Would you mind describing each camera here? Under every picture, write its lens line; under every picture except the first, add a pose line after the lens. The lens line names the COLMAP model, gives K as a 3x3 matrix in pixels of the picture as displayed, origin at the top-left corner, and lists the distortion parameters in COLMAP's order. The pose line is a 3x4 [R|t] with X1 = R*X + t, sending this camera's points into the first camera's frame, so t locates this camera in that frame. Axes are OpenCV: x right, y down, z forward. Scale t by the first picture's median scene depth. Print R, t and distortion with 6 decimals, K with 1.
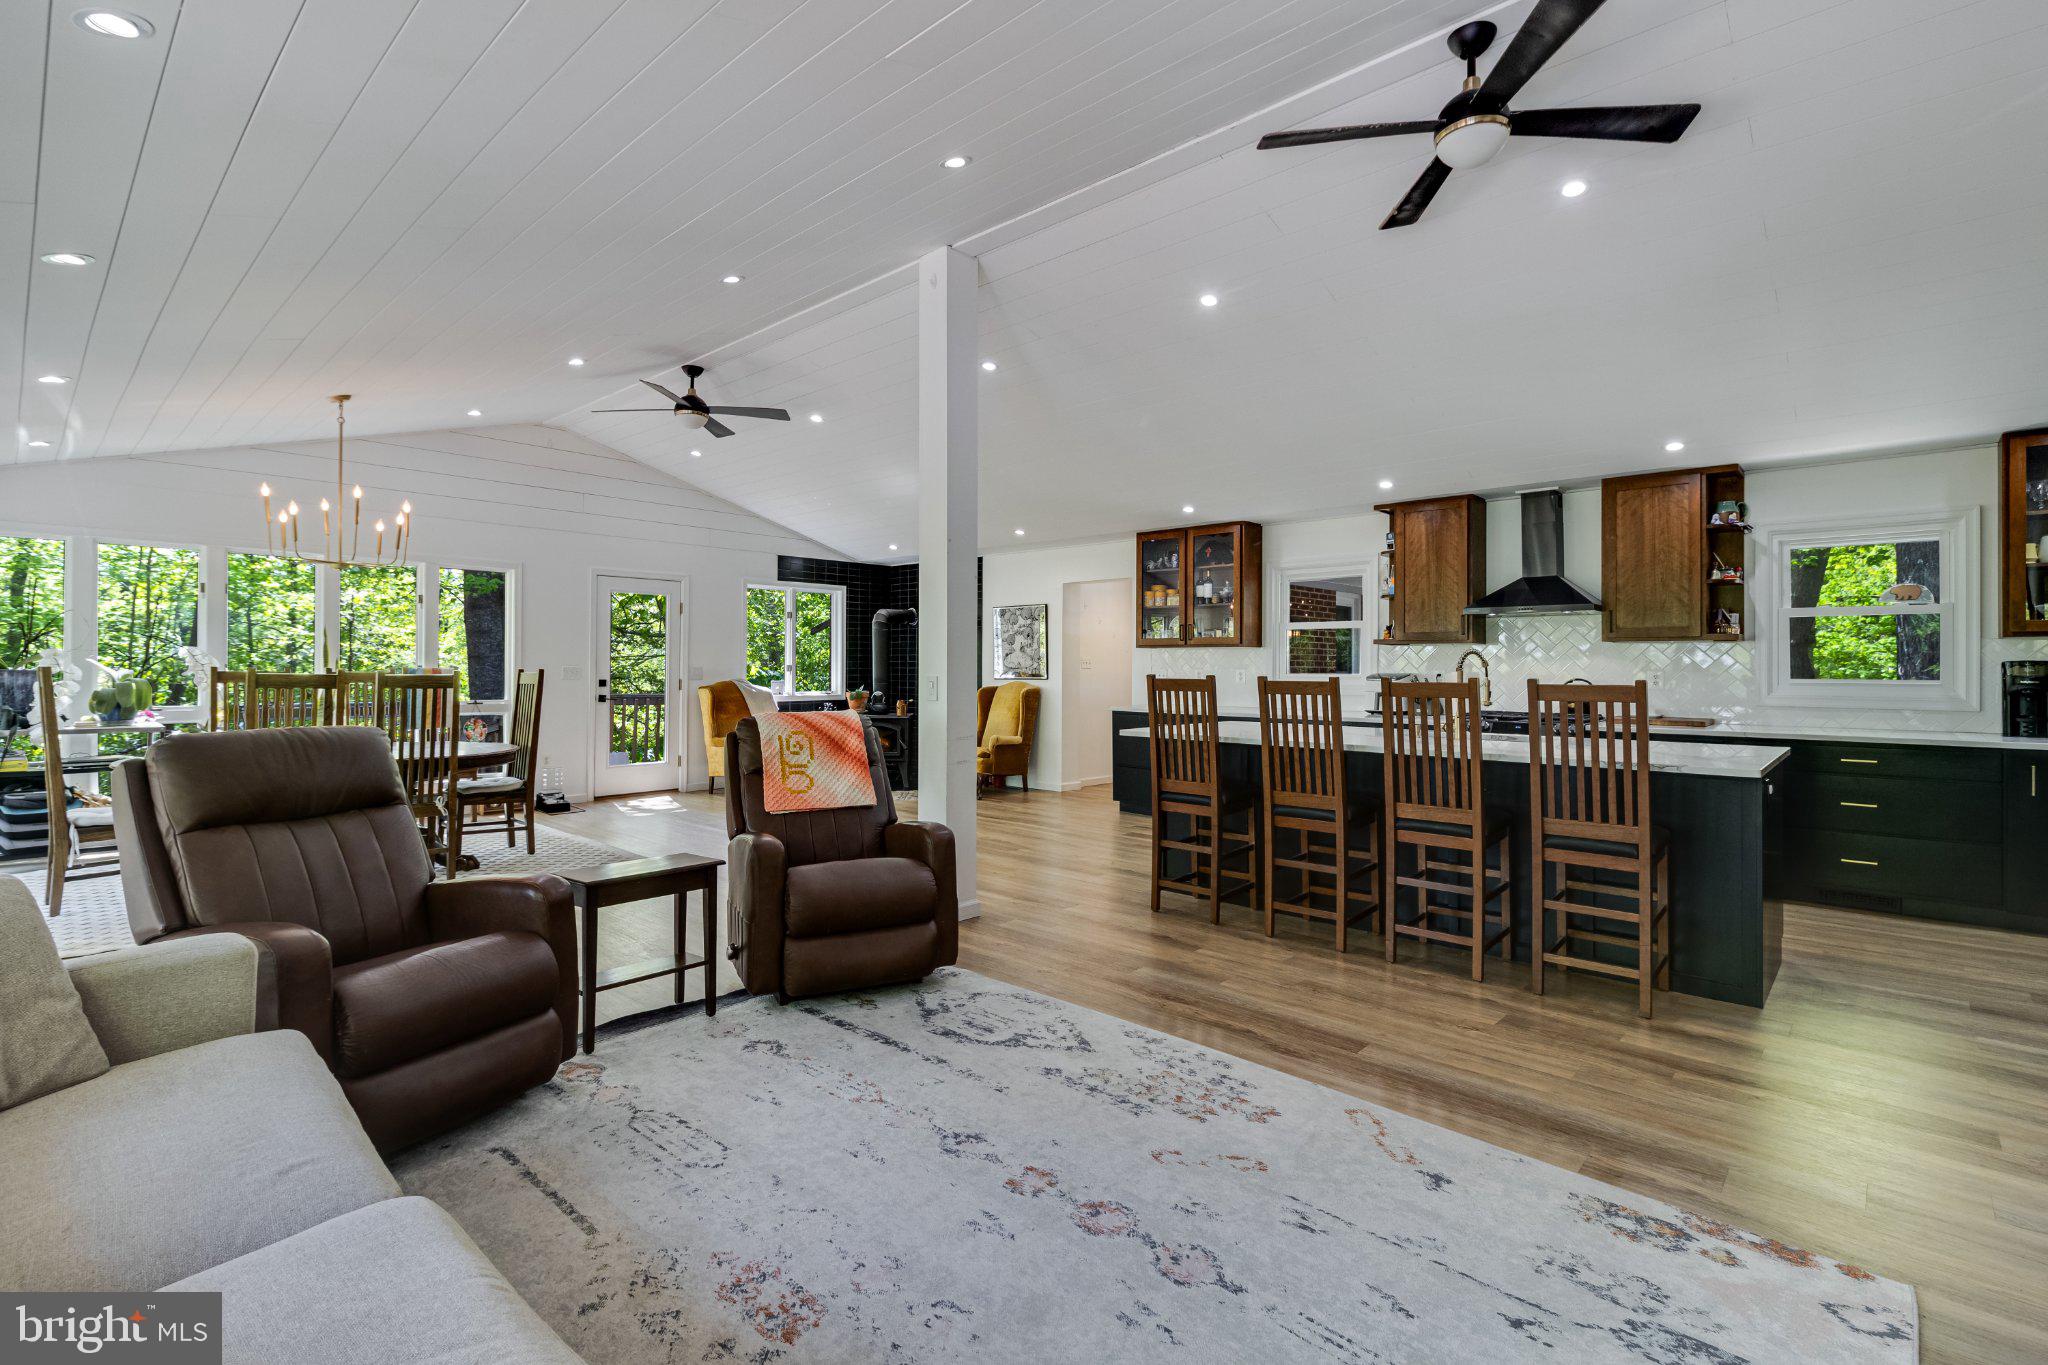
lens RADIAL K [[945.7, 0, 1022.3], [0, 945.7, 657.2], [0, 0, 1]] dist [0.004458, -0.000739]
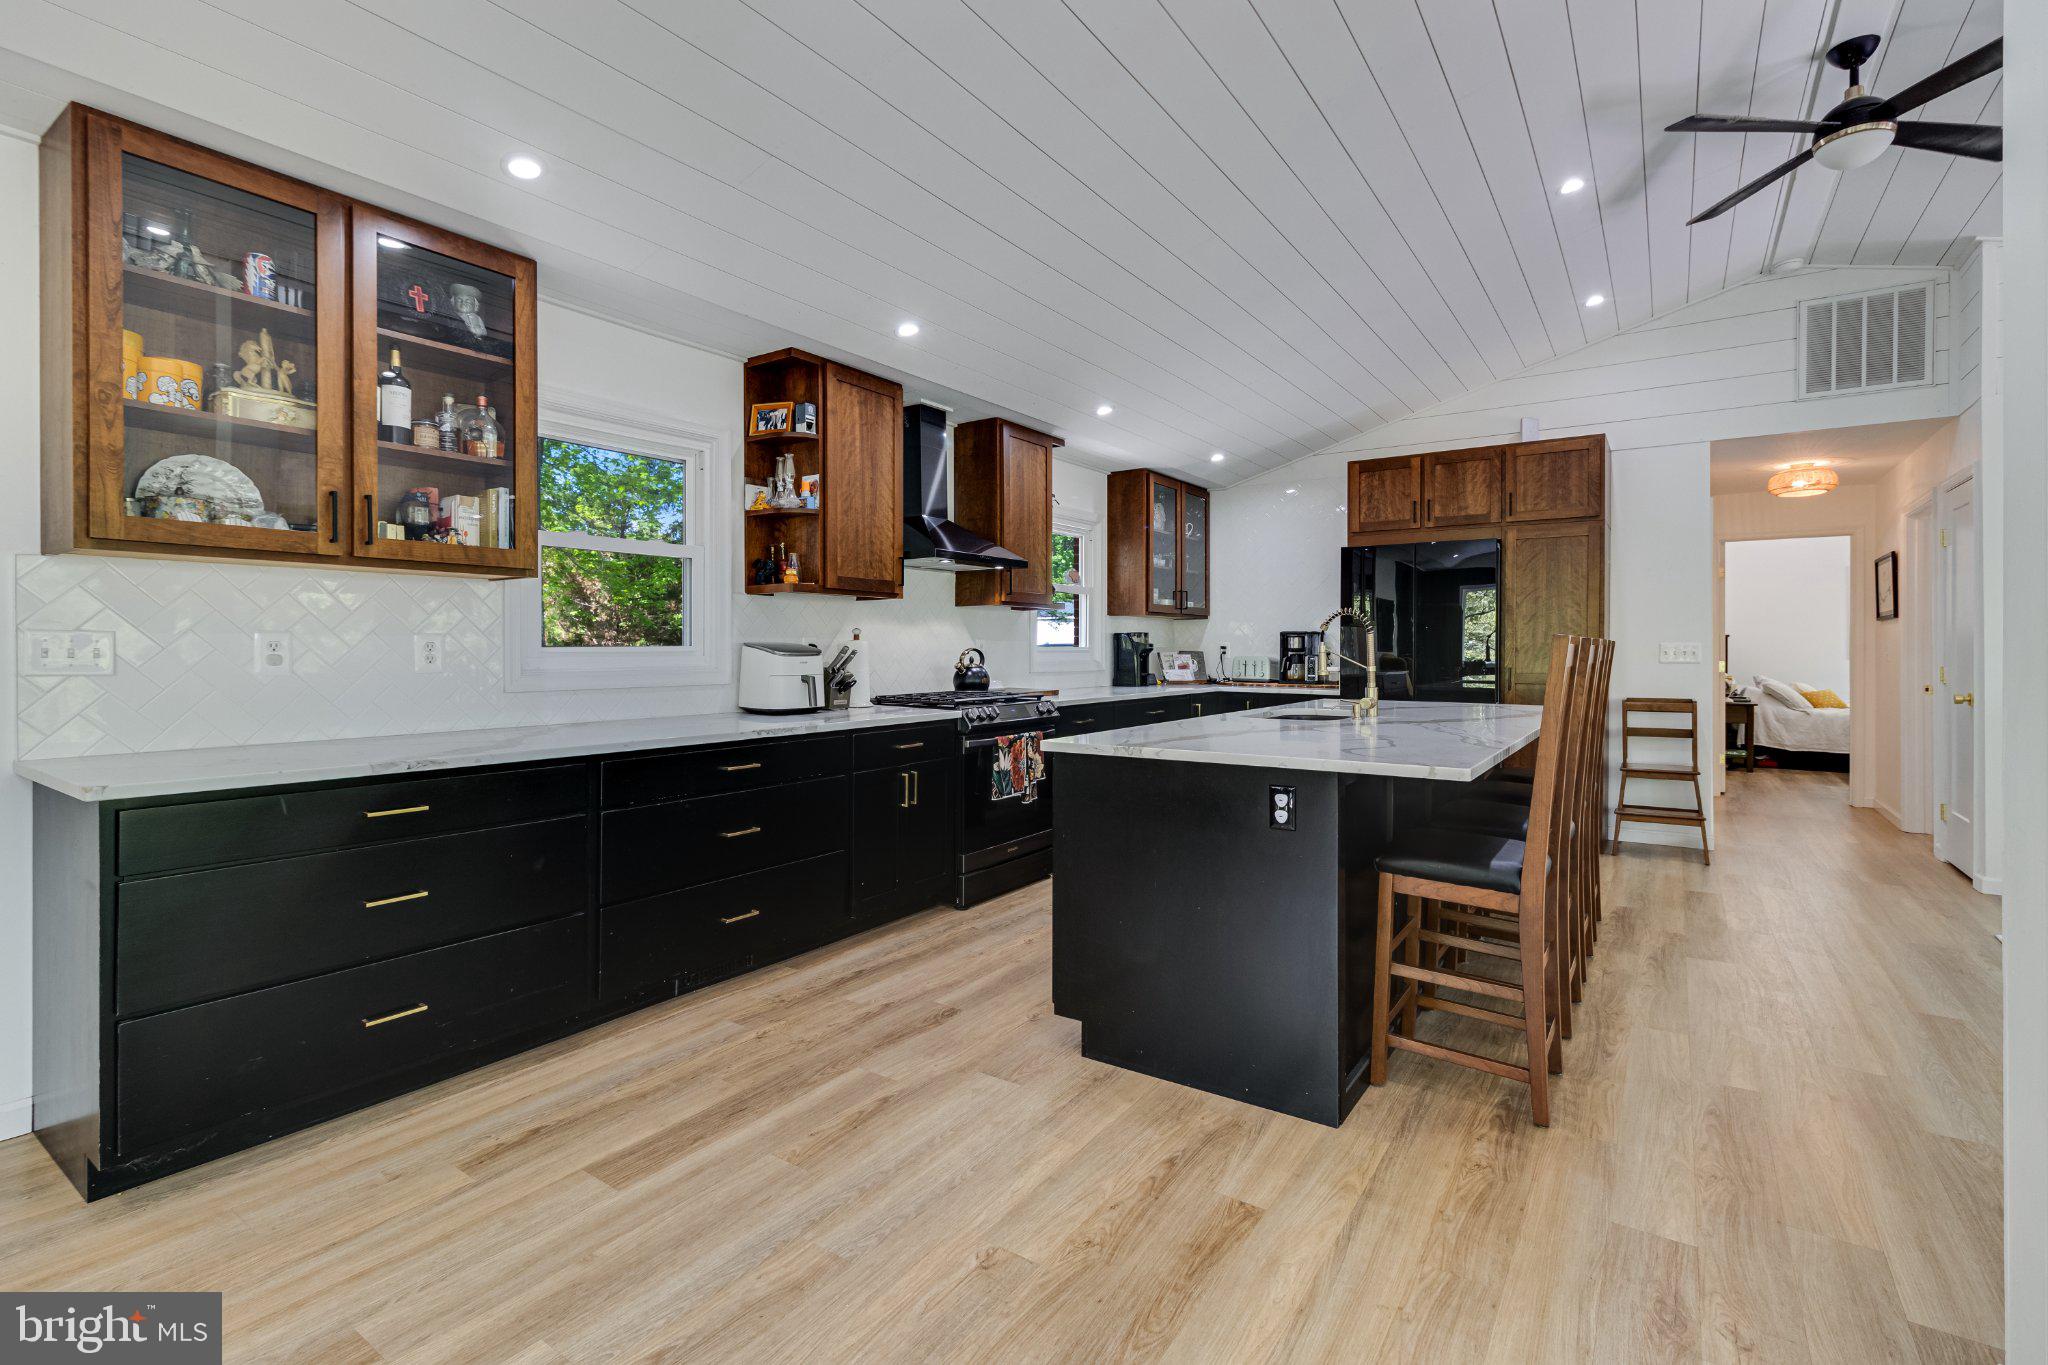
lens RADIAL K [[945.7, 0, 1025.7], [0, 945.7, 651.8], [0, 0, 1]] dist [0.004458, -0.000739]
pose [[-0.148348, -0.004549, 0.988925, -0.253373], [-0.006809, 0.999970, 0.003578, 0.023512], [-0.988912, -0.006202, -0.148374, 1.136348]]
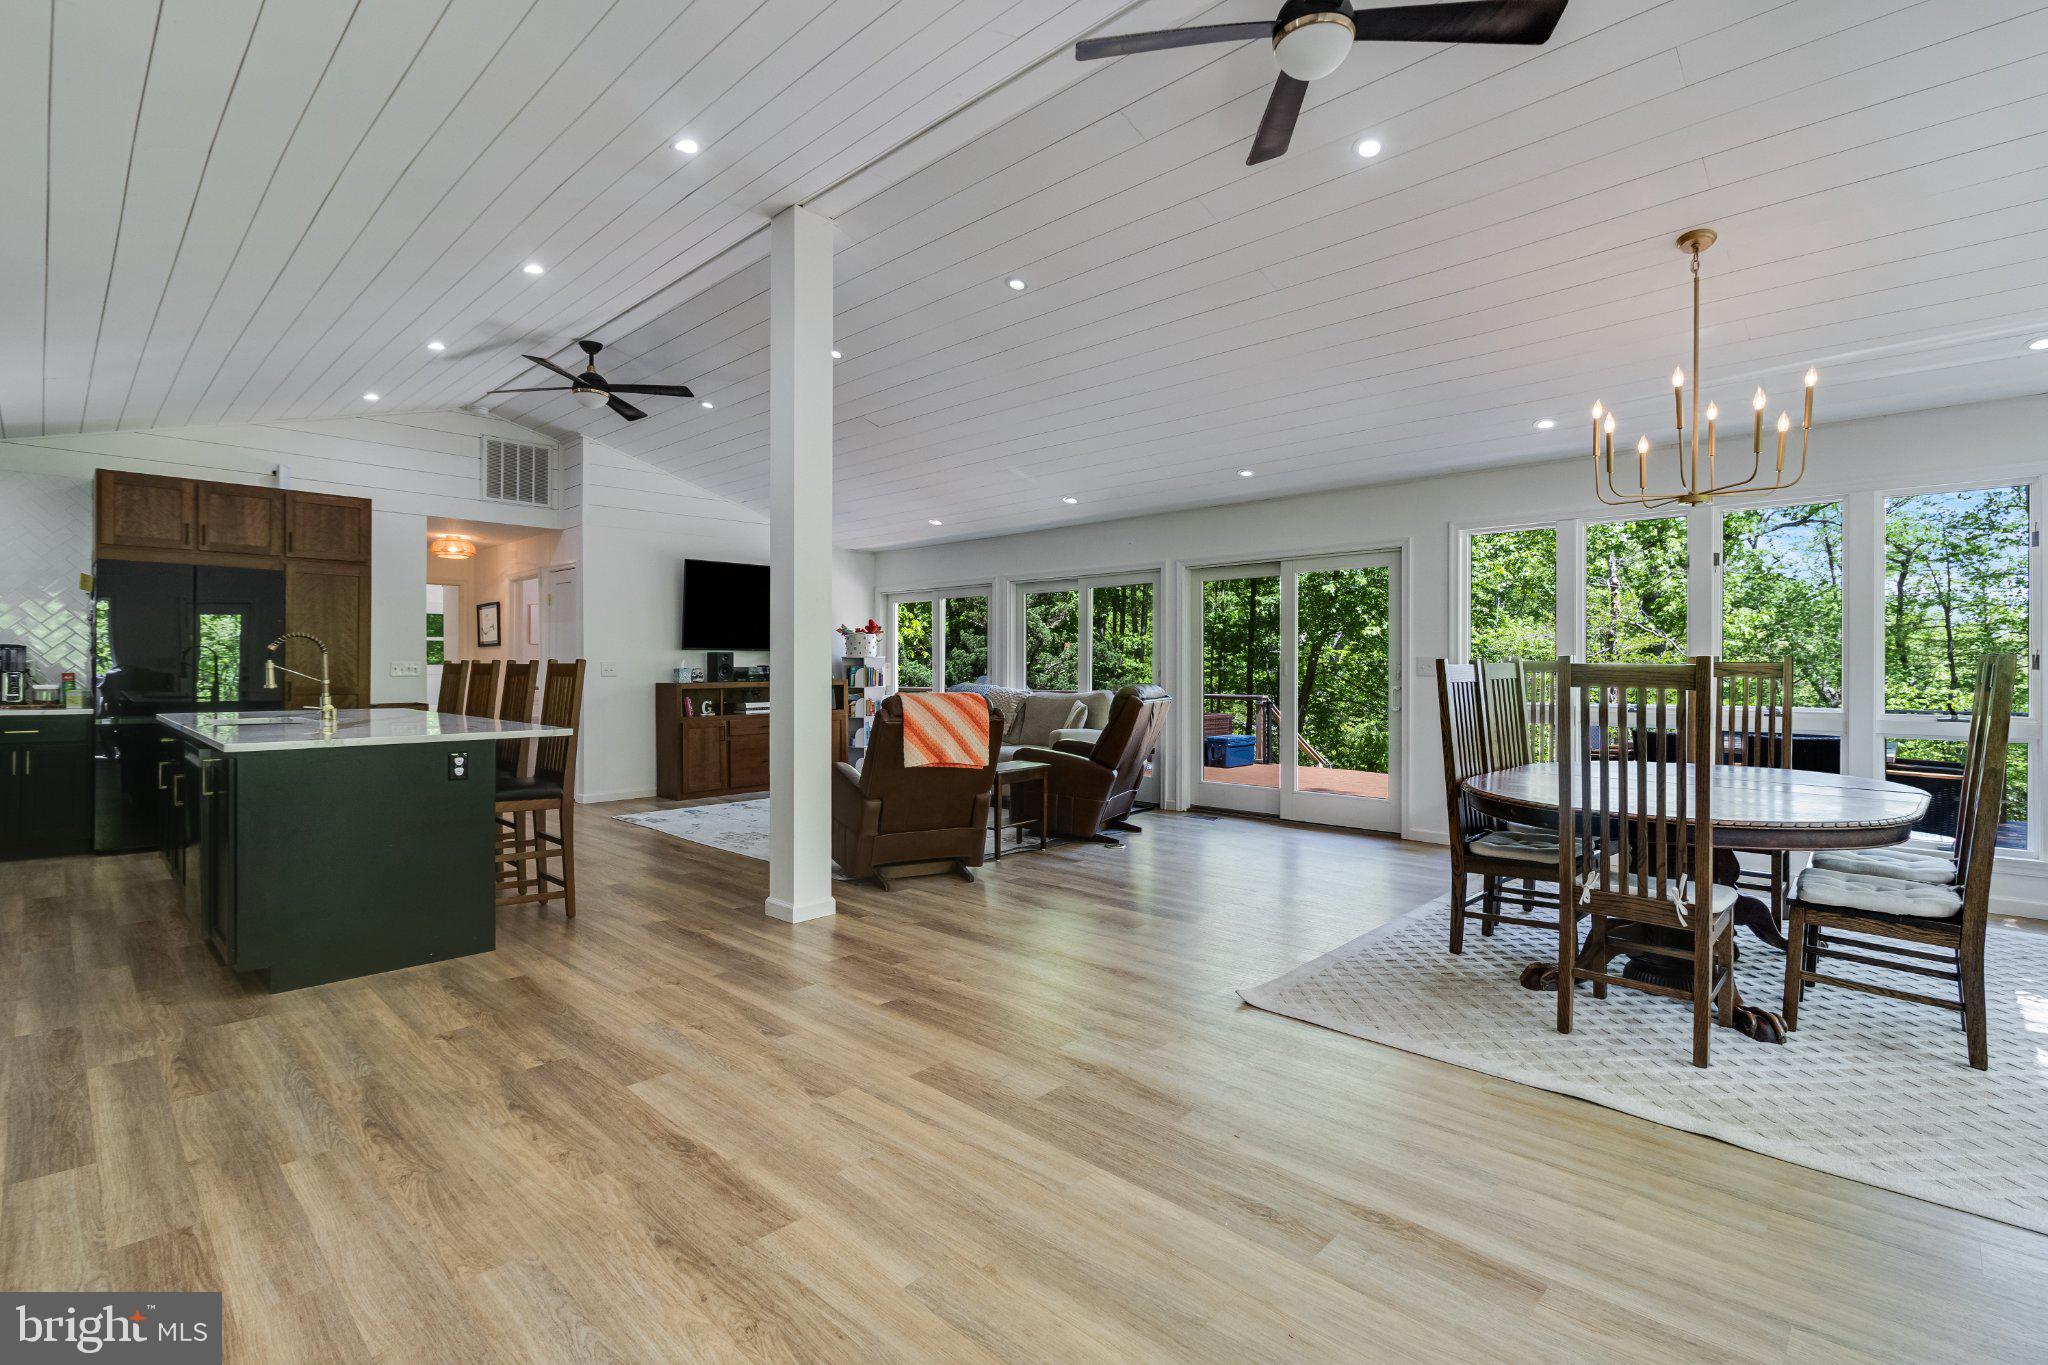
lens RADIAL K [[945.7, 0, 1023.7], [0, 945.7, 660.0], [0, 0, 1]] dist [0.004458, -0.000739]
pose [[-0.999863, -0.003705, 0.016108, -0.265632], [-0.003927, 0.999898, -0.013748, 0.026364], [-0.016056, -0.013810, -0.999776, 1.629633]]
